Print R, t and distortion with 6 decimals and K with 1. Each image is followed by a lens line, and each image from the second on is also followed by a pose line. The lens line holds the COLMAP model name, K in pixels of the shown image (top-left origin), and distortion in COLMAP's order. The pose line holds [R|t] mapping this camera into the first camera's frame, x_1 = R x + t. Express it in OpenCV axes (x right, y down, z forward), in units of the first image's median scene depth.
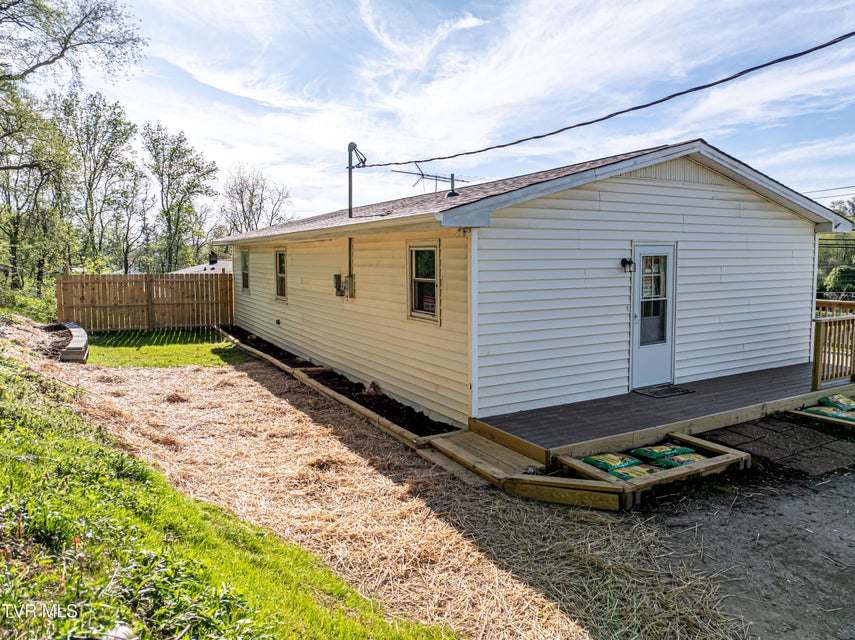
lens RADIAL K [[591.2, 0, 419.9], [0, 591.2, 328.9], [0, 0, 1]] dist [-0.010231, 0.029610]
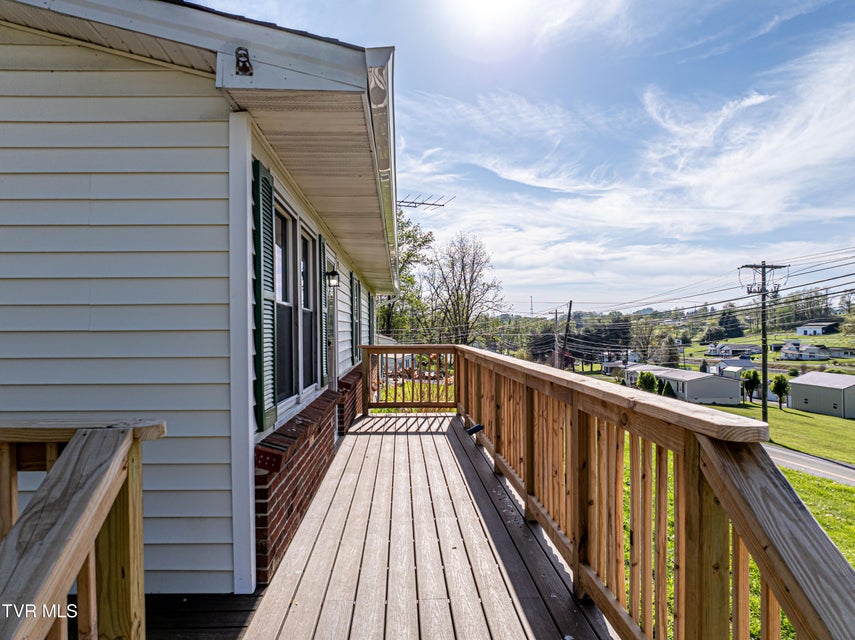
lens RADIAL K [[591.2, 0, 420.2], [0, 591.2, 320.2], [0, 0, 1]] dist [-0.010231, 0.029610]
pose [[0.895707, -0.001503, -0.444643, 0.011948], [-0.061453, 0.989979, -0.127142, 0.037674], [0.440378, 0.141206, 0.886638, -0.123004]]
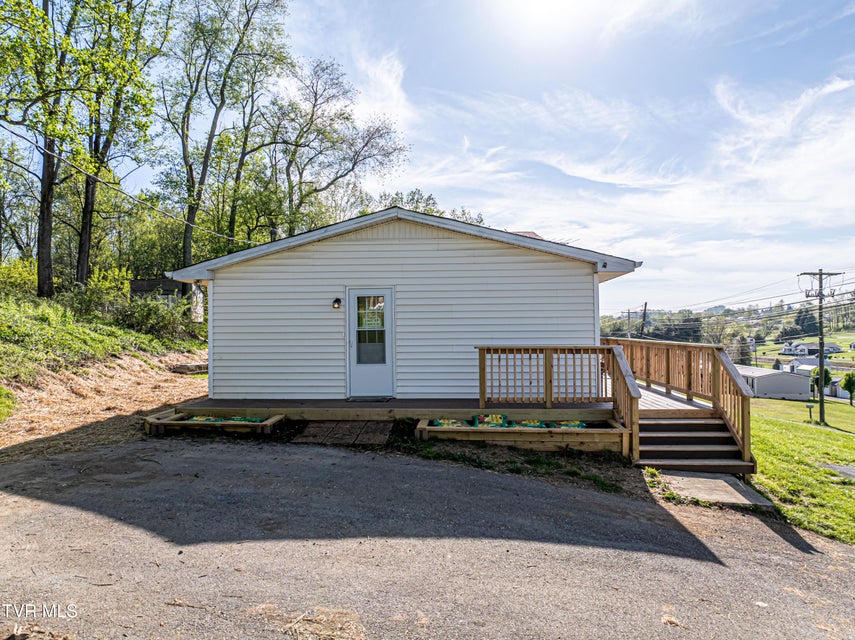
lens RADIAL K [[591.2, 0, 434.8], [0, 591.2, 320.1], [0, 0, 1]] dist [-0.010231, 0.029610]
pose [[0.856480, -0.002178, -0.516176, 0.012511], [-0.069419, 0.990421, -0.119365, 0.038200], [0.511491, 0.138066, 0.848124, -0.127877]]
